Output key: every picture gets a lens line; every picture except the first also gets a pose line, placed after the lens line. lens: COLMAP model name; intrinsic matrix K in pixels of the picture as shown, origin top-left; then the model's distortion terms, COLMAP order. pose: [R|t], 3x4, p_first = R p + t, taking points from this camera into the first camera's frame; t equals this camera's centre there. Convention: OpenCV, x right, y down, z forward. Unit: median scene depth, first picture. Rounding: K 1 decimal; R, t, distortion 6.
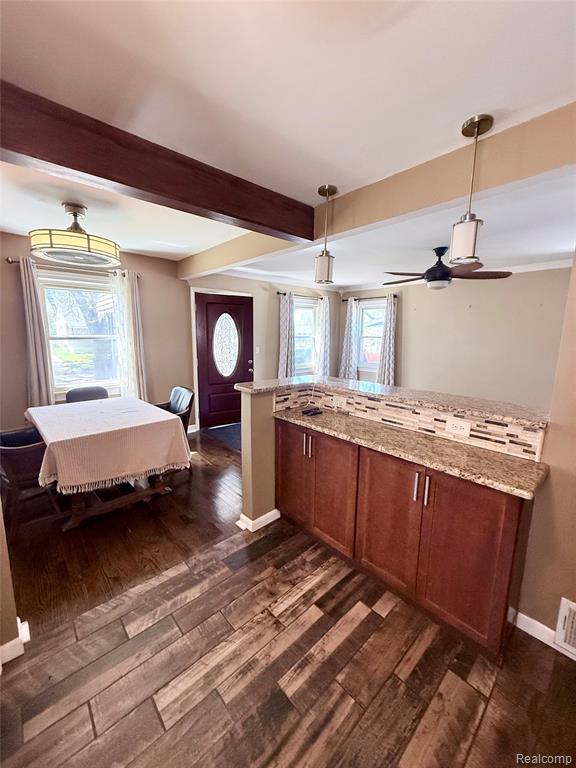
lens RADIAL K [[306.0, 0, 289.3], [0, 306.0, 384.0], [0, 0, 1]] dist [-0.003289, -0.000133]
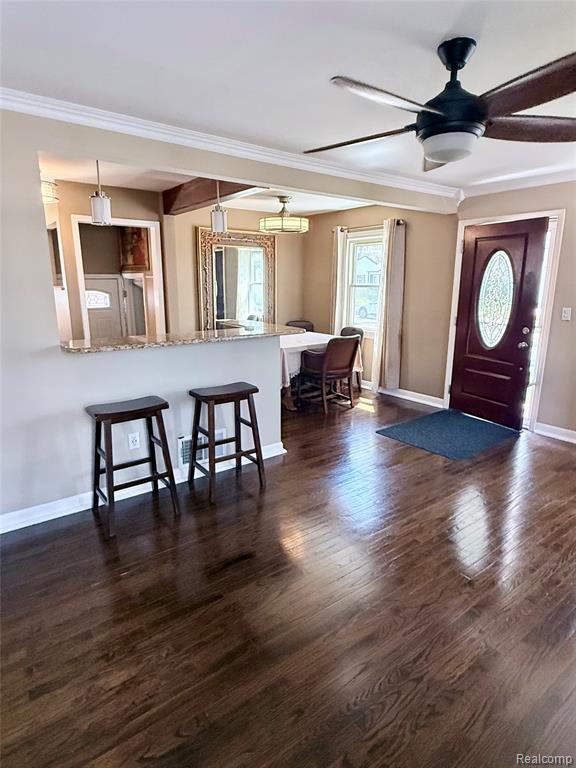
lens RADIAL K [[441.6, 0, 291.0], [0, 441.6, 381.9], [0, 0, 1]] dist [0.002073, -0.001440]
pose [[-0.082557, 0.216775, -0.972725, 0.699106], [-0.164738, 0.959660, 0.227845, -0.088957], [0.982876, 0.179054, -0.043516, 0.558921]]
